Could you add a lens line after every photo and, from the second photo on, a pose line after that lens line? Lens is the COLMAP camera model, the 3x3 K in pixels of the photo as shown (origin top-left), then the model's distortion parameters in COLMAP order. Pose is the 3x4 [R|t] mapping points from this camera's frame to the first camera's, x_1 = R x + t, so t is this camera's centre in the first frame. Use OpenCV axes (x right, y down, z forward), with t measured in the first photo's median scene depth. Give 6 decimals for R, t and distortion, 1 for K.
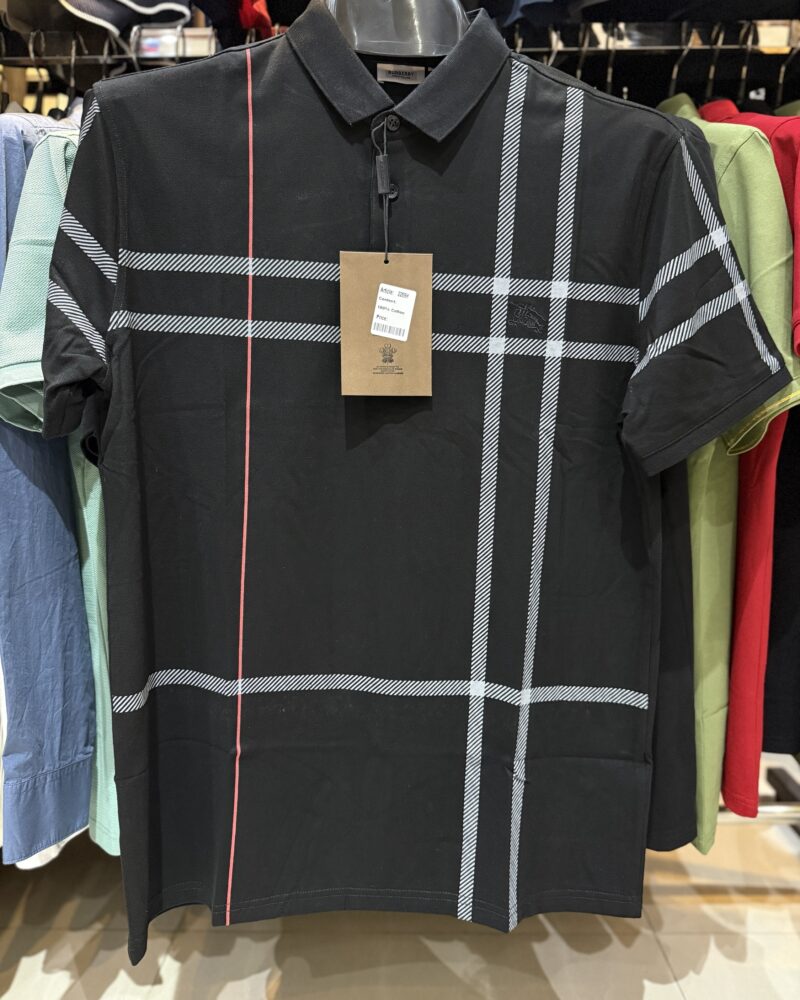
lens RADIAL K [[770.2, 0, 396.2], [0, 770.2, 499.1], [0, 0, 1]] dist [-0.004238, 0.000690]
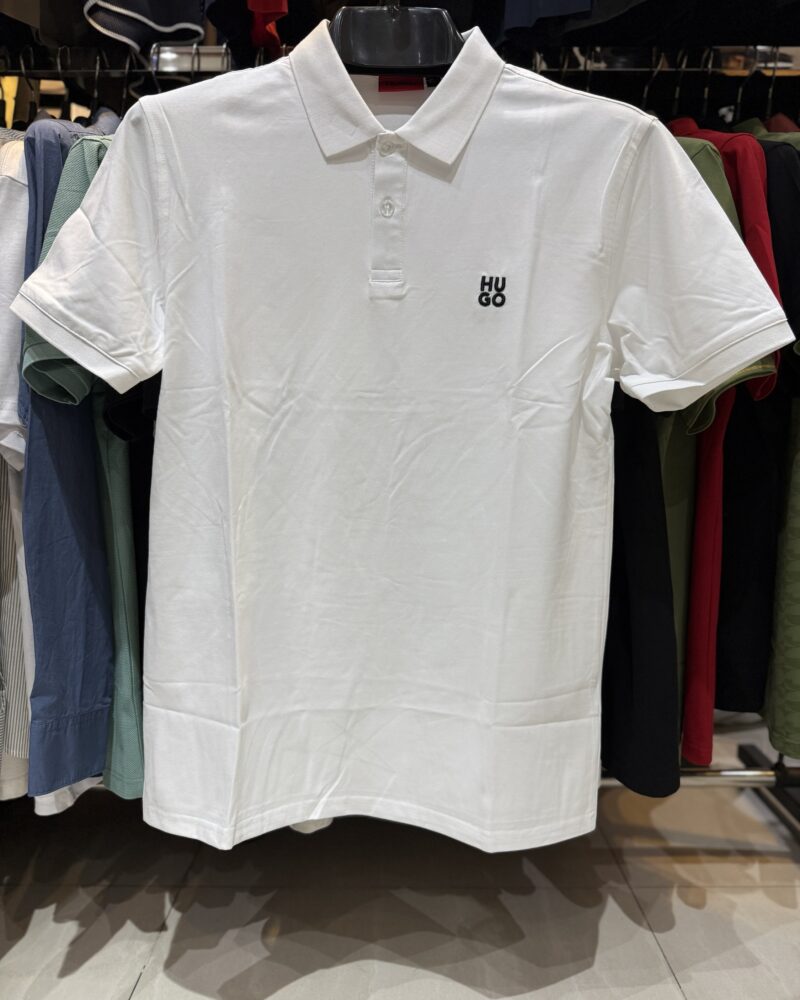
lens RADIAL K [[785.8, 0, 397.5], [0, 785.8, 502.1], [0, 0, 1]] dist [-0.013062, 0.002398]
pose [[0.999852, 0.006213, 0.016028, -0.007878], [-0.005842, 0.999715, -0.023127, 0.060805], [-0.016167, 0.023030, 0.999604, -0.102027]]
